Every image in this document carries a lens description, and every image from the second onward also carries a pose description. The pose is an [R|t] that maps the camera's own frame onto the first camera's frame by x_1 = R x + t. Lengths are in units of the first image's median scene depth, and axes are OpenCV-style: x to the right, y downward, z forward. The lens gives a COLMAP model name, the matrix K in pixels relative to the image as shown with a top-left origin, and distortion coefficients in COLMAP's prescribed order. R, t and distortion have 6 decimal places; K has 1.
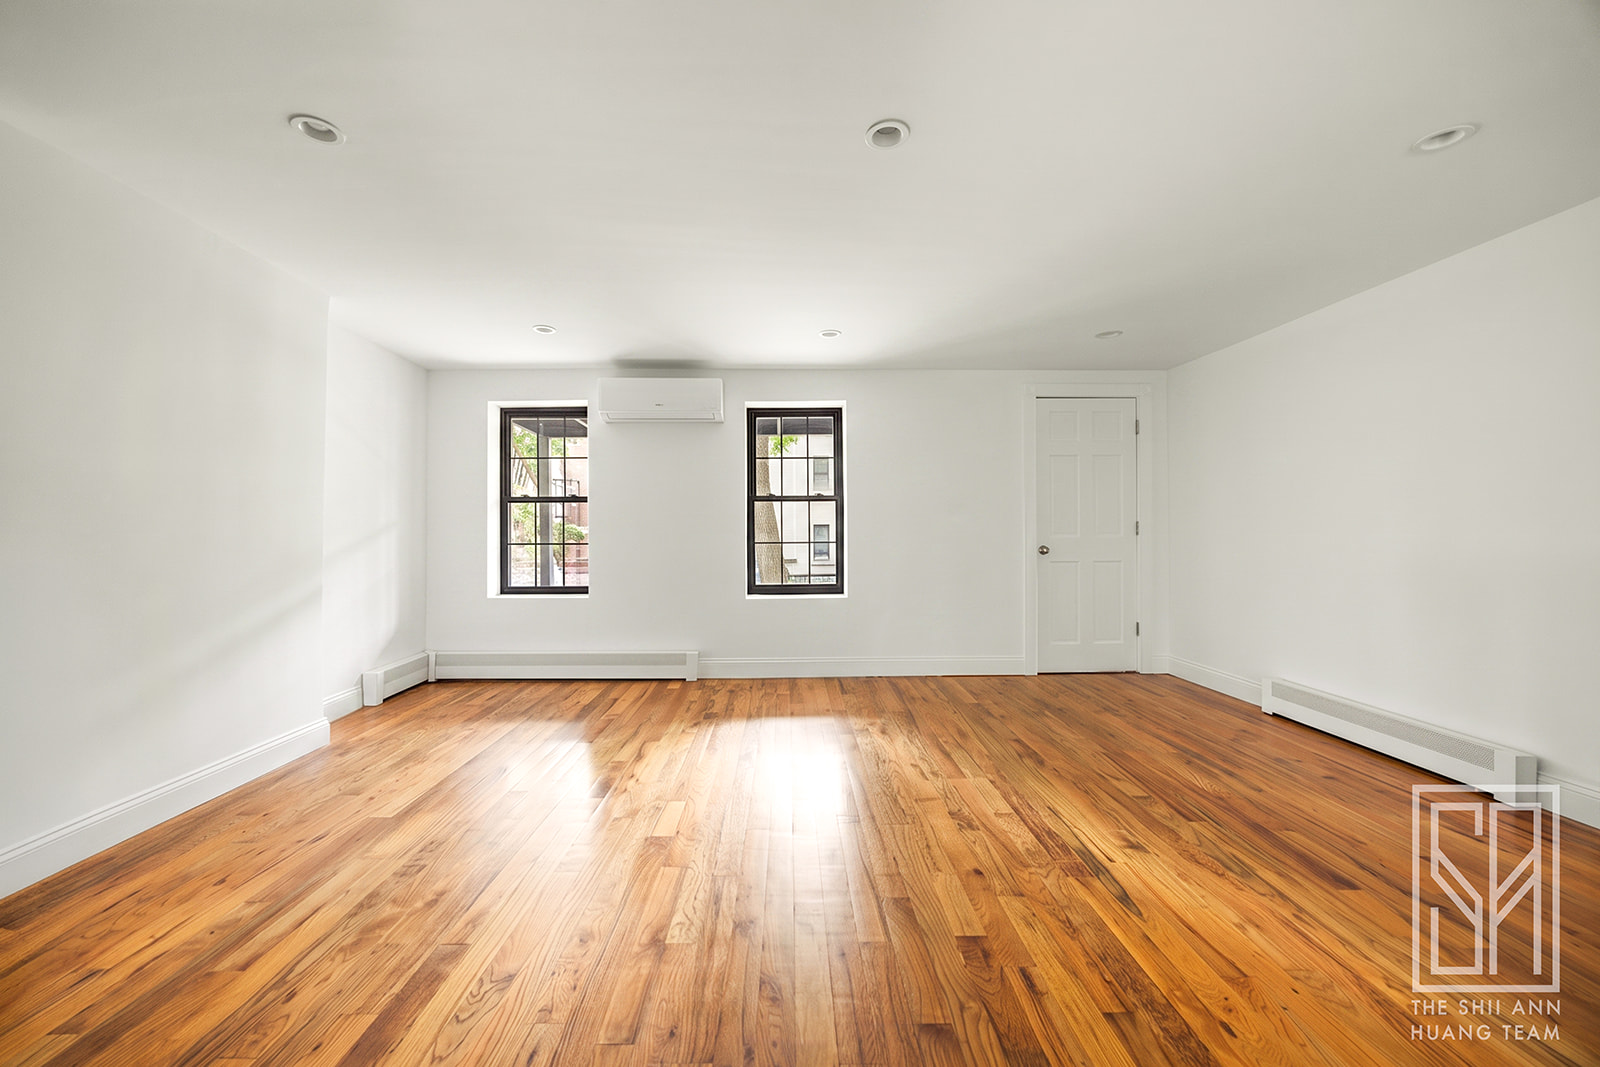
lens RADIAL K [[614.5, 0, 800.0], [0, 614.5, 533.5], [0, 0, 1]] dist [-0.000467, -0.000061]
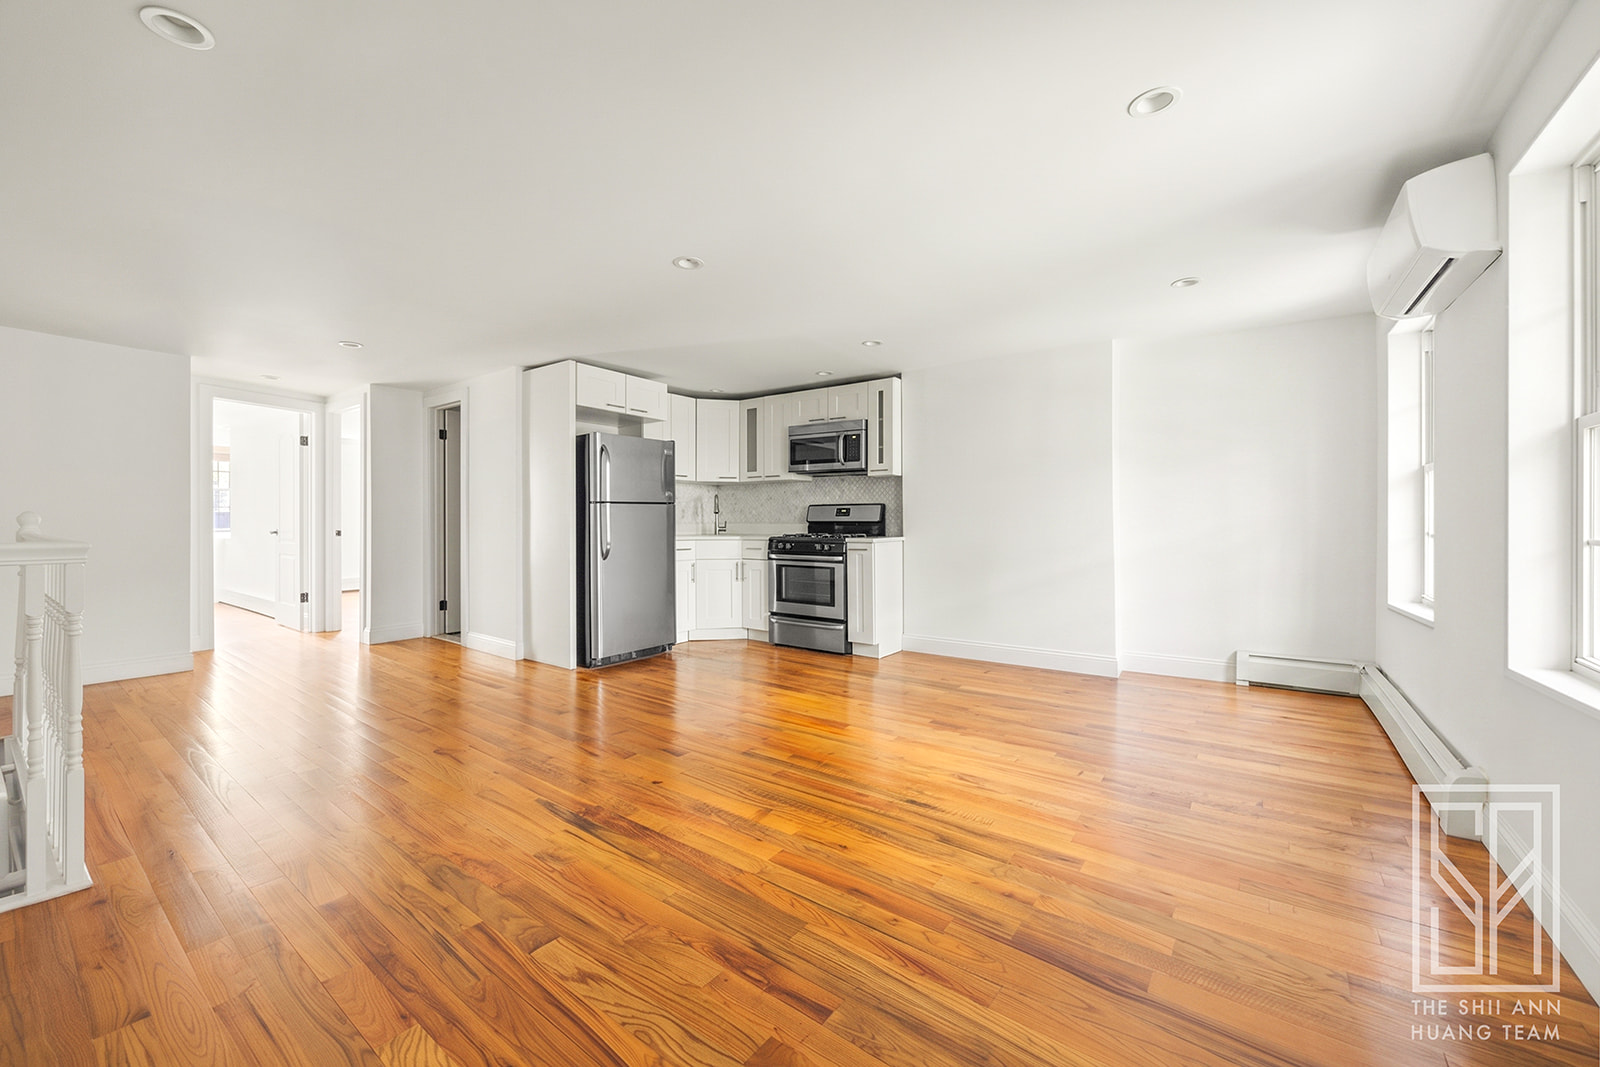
lens RADIAL K [[614.5, 0, 800.0], [0, 614.5, 533.5], [0, 0, 1]] dist [-0.000467, -0.000061]
pose [[-0.615895, 0.009029, -0.787777, 0.965402], [0.002649, 0.999952, 0.009390, 0.005684], [0.787824, 0.003696, -0.615889, 1.741856]]
